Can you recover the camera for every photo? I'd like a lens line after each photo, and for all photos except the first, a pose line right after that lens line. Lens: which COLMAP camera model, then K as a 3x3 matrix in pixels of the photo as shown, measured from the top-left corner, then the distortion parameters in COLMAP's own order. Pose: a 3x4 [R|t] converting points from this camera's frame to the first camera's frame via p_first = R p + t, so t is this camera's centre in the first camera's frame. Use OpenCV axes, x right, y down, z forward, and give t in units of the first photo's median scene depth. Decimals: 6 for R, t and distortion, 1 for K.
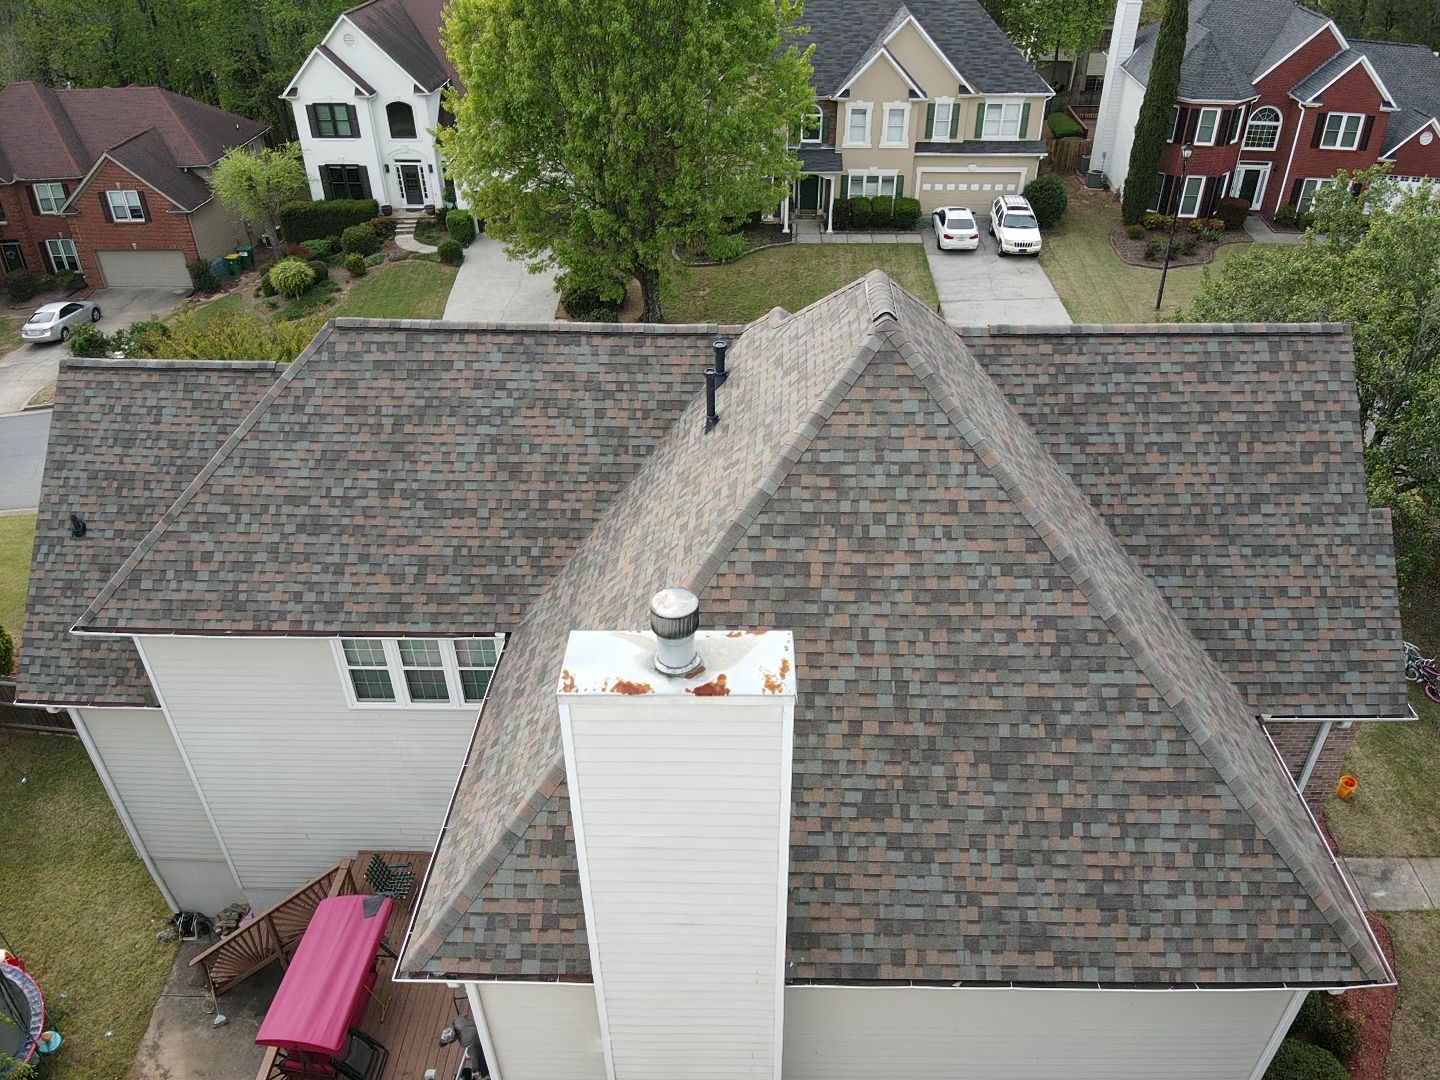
lens RADIAL K [[1043.0, 0, 728.6], [0, 1043.0, 540.8], [0, 0, 1]] dist [0.107989, -0.209837]
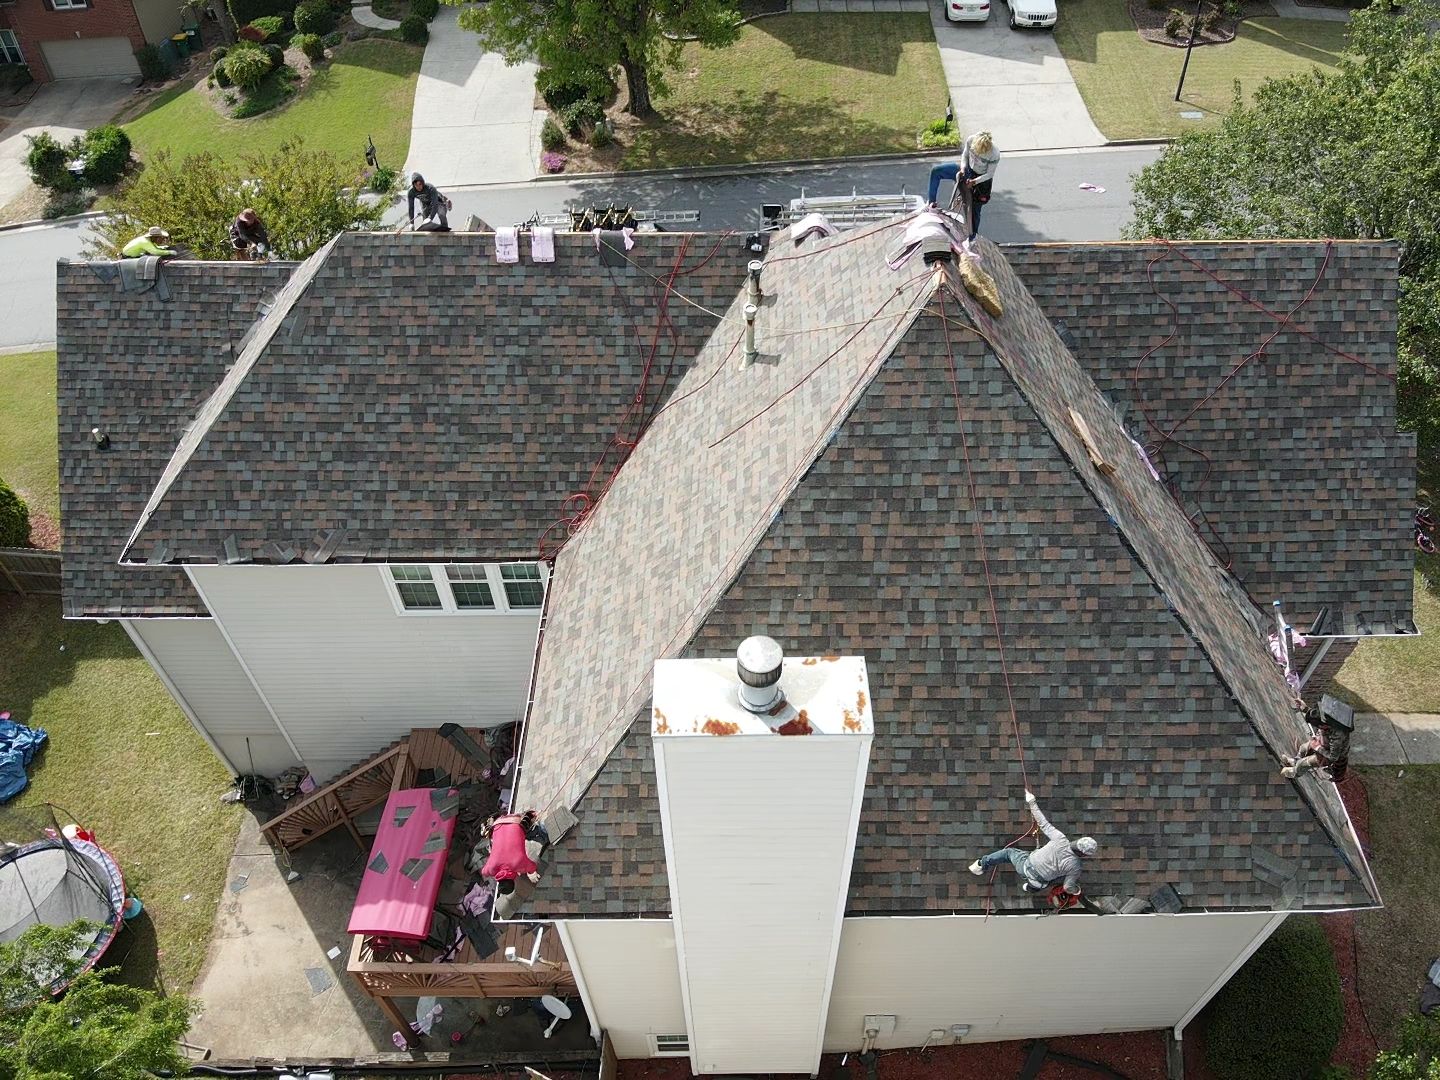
lens RADIAL K [[1043.0, 0, 728.6], [0, 1043.0, 540.8], [0, 0, 1]] dist [0.107989, -0.209837]
pose [[0.999608, -0.021874, 0.017471, -0.059262], [0.017244, 0.972735, 0.231279, -0.175961], [-0.022054, -0.230887, 0.972731, -0.000022]]
